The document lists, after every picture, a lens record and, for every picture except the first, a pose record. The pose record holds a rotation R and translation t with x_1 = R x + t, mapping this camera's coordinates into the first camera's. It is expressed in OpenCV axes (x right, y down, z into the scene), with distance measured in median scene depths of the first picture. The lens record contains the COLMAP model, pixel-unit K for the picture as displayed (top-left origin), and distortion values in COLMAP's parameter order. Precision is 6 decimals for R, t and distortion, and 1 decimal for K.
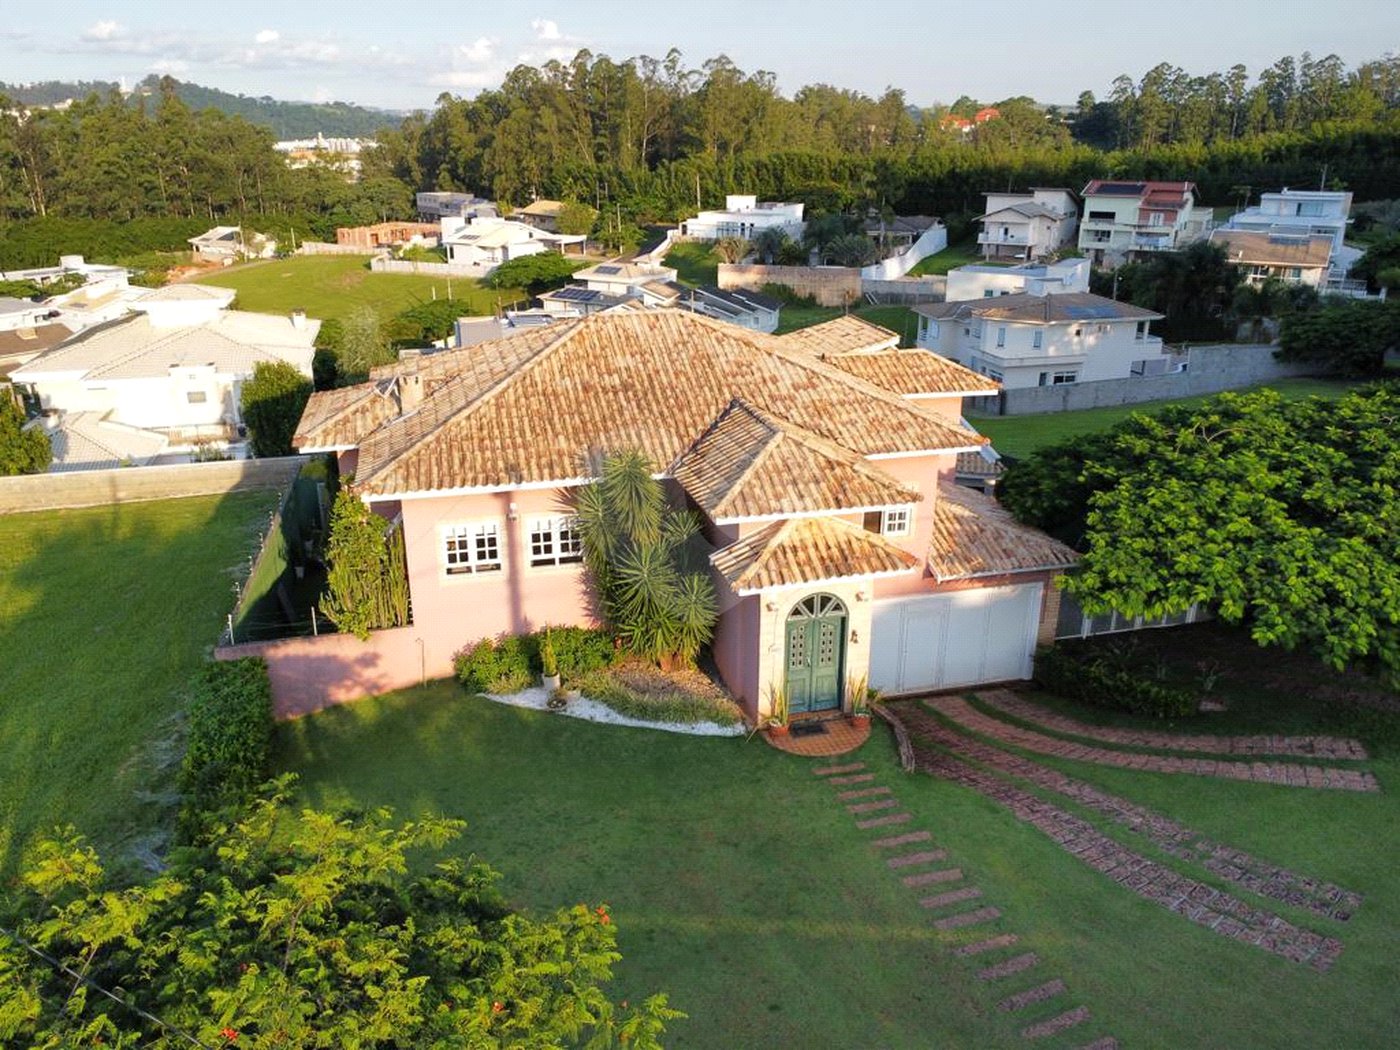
lens RADIAL K [[1038.3, 0, 701.4], [0, 1038.3, 519.5], [0, 0, 1]] dist [-0.011581, -0.002949]
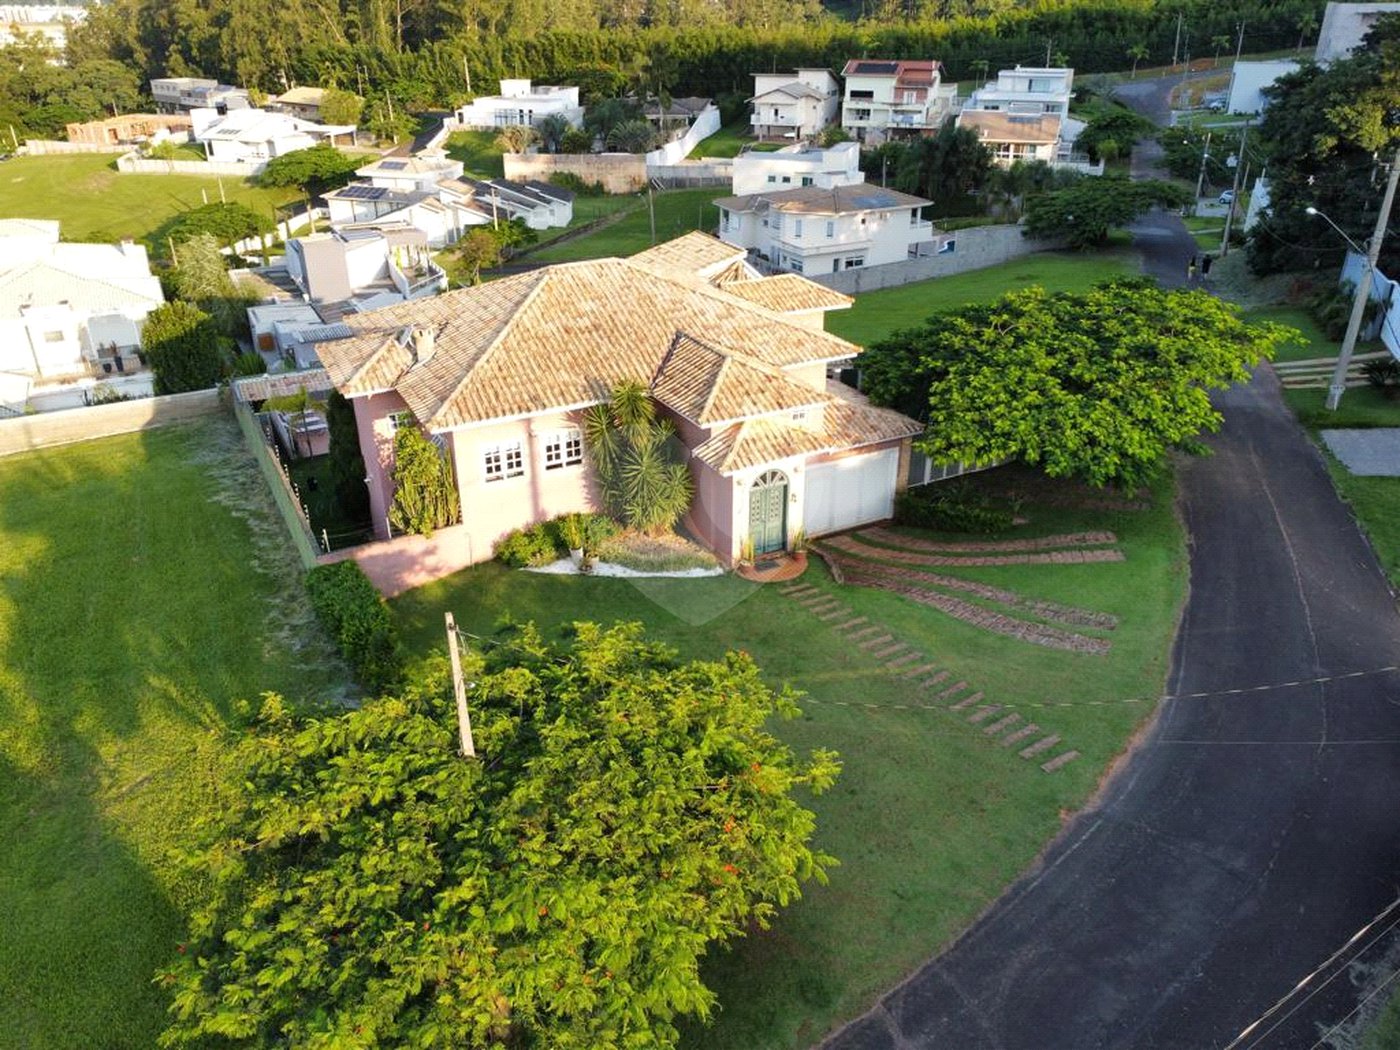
lens RADIAL K [[1038.3, 0, 701.4], [0, 1038.3, 519.5], [0, 0, 1]] dist [-0.011581, -0.002949]
pose [[0.973919, -0.103891, 0.201716, -0.226926], [0.079861, 0.989084, 0.123833, -0.038187], [-0.212379, -0.104495, 0.971584, -0.313237]]
